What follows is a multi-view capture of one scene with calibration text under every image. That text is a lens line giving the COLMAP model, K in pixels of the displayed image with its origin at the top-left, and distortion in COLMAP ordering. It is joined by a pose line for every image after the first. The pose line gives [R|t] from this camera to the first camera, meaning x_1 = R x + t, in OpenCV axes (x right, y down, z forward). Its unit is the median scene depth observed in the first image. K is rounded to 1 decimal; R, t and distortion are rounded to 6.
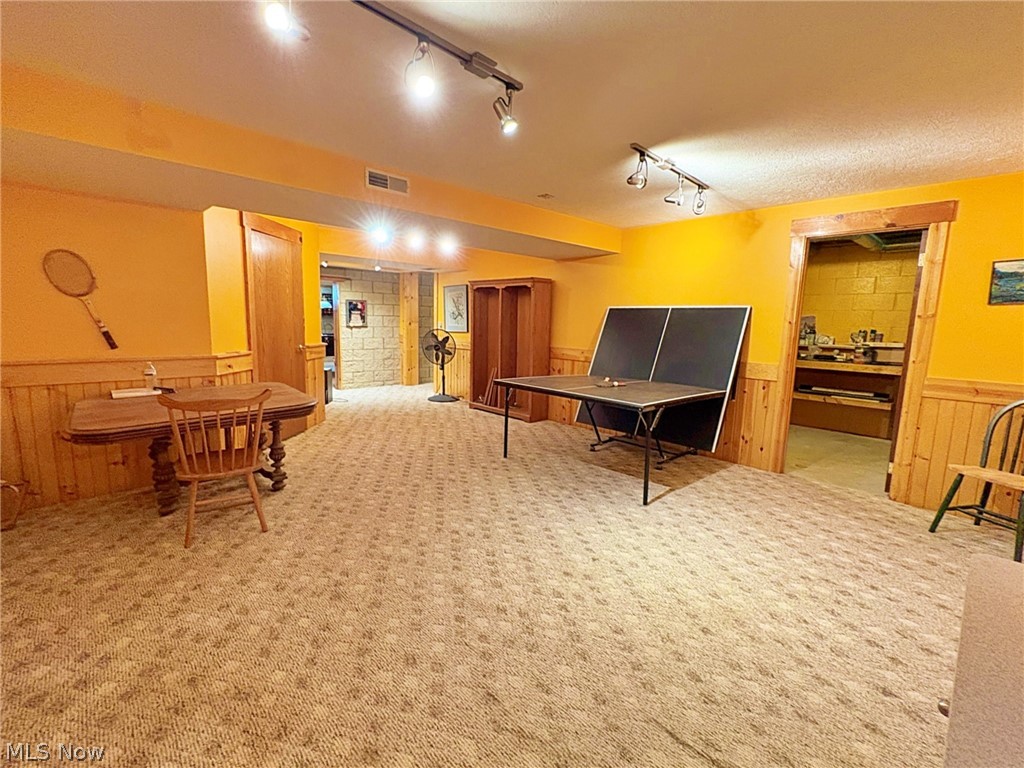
lens RADIAL K [[411.4, 0, 512.0], [0, 411.4, 384.0], [0, 0, 1]] dist [0.000466, 0.000352]
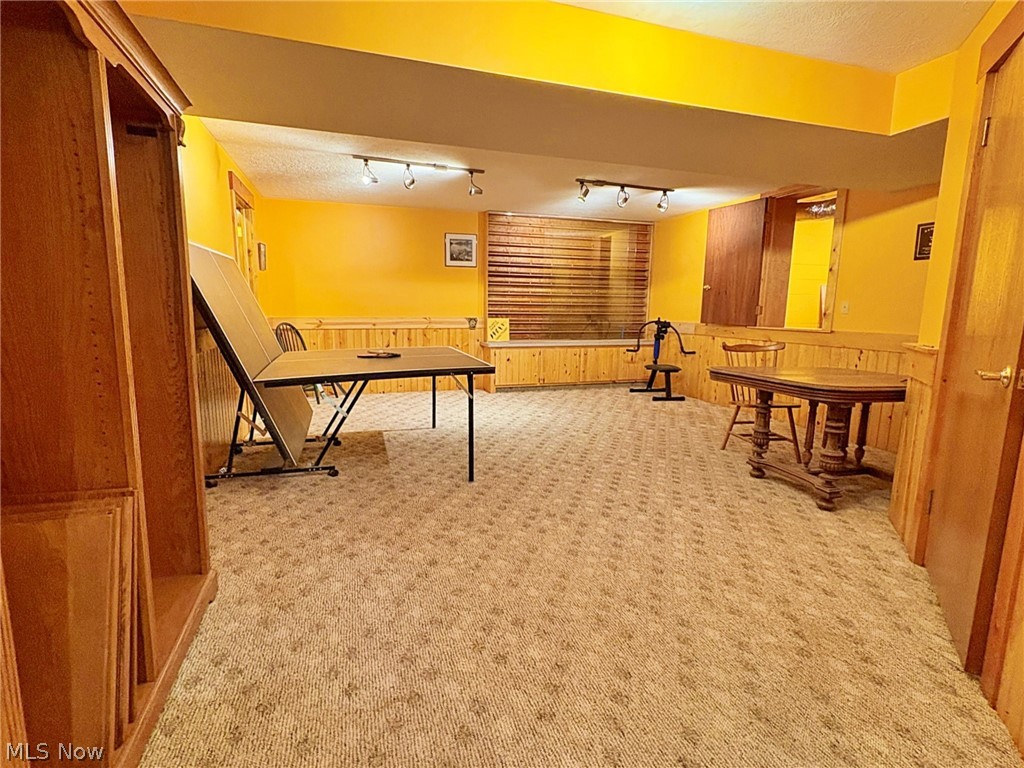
lens RADIAL K [[505.8, 0, 512.0], [0, 505.8, 384.0], [0, 0, 1]] dist [0.001008, 0.000064]
pose [[-0.892262, -0.104147, 0.439343, -0.485900], [0.034033, 0.954754, 0.295444, -0.249463], [-0.450234, 0.278565, -0.848346, 1.863812]]
